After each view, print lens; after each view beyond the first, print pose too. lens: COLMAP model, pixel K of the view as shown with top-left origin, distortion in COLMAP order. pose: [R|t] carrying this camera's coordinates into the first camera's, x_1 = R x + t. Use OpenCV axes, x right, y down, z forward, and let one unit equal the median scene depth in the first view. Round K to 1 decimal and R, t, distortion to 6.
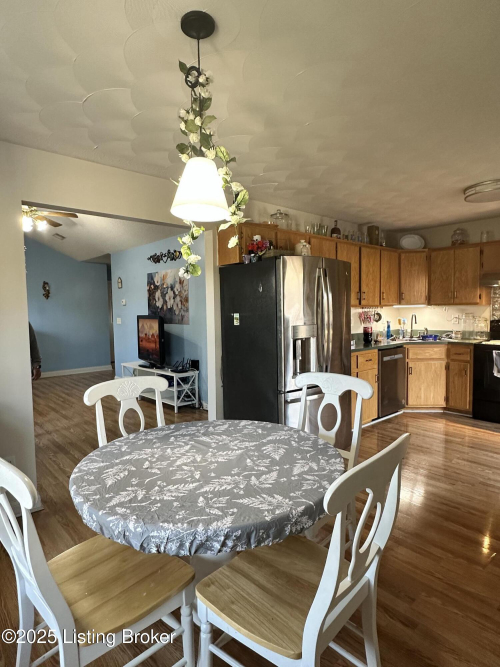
lens RADIAL K [[389.1, 0, 247.0], [0, 389.1, 334.8], [0, 0, 1]] dist [-0.000566, 0.001728]
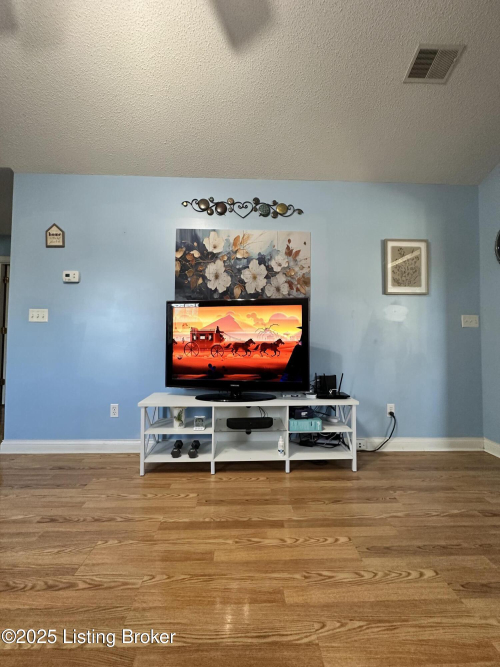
lens RADIAL K [[265.4, 0, 248.0], [0, 265.4, 332.8], [0, 0, 1]] dist [-0.000546, 0.000235]
pose [[0.639523, 0.046614, 0.767357, -0.490953], [0.034222, 0.995444, -0.088991, 0.026070], [-0.768009, 0.083172, 0.635015, 0.723819]]
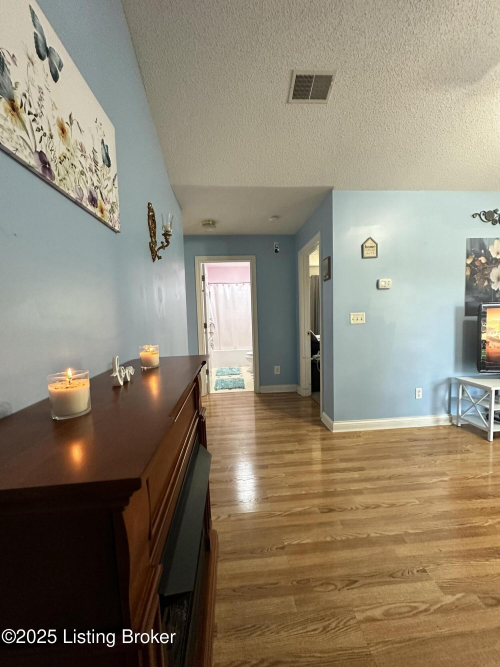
lens RADIAL K [[265.4, 0, 250.2], [0, 265.4, 333.4], [0, 0, 1]] dist [-0.000546, 0.000235]
pose [[0.603667, -0.057078, 0.795191, -0.855766], [0.076240, 0.996996, 0.013686, -0.036767], [-0.793583, 0.052364, 0.606205, 1.065804]]
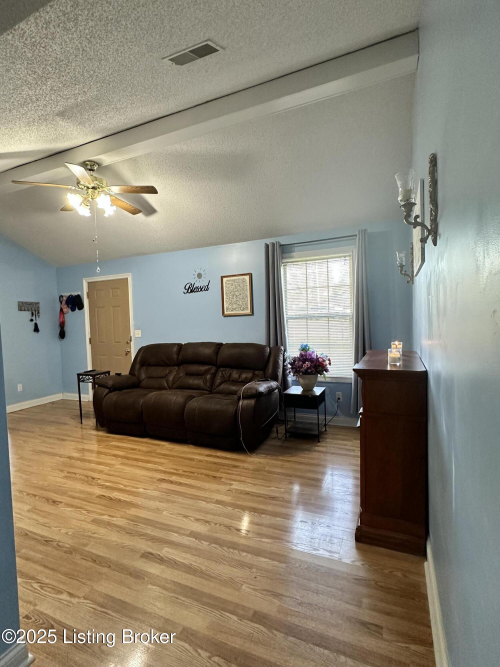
lens RADIAL K [[333.5, 0, 246.5], [0, 333.5, 332.5], [0, 0, 1]] dist [-0.000192, 0.002975]
pose [[-0.910161, 0.067768, -0.408675, -0.477792], [0.022670, 0.993198, 0.114207, -0.091640], [0.413635, 0.094682, -0.905506, 1.476197]]
